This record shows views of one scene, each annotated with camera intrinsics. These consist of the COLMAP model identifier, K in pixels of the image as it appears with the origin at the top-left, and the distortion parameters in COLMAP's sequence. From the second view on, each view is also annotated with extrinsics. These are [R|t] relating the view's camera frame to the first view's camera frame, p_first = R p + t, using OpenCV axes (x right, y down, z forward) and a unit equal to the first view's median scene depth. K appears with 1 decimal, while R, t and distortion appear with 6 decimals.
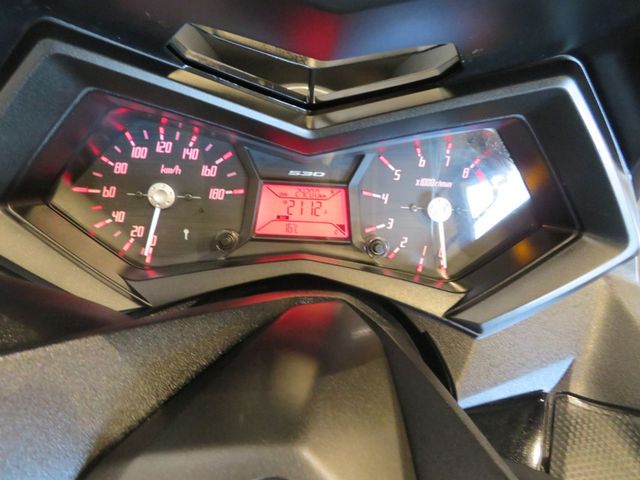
lens RADIAL K [[455.1, 0, 318.6], [0, 455.1, 240.3], [0, 0, 1]] dist [-0.004945, 0.009844]
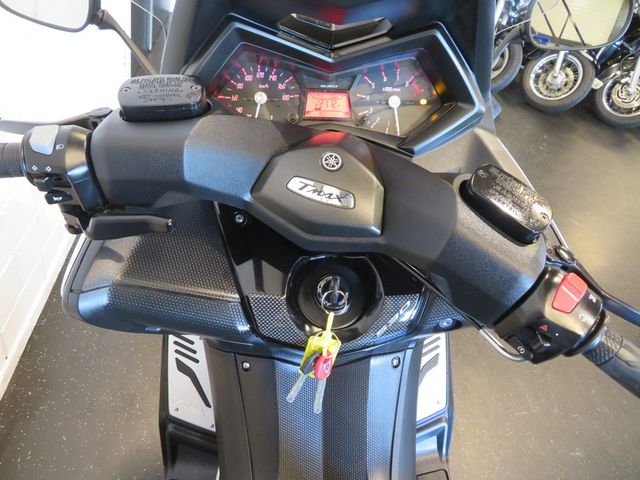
lens RADIAL K [[455.1, 0, 321.1], [0, 455.1, 239.7], [0, 0, 1]] dist [-0.004945, 0.009844]
pose [[0.998900, -0.045590, 0.010950, -0.118293], [0.045325, 0.998700, 0.023318, 0.509518], [-0.011999, -0.022796, 0.999668, -1.095540]]
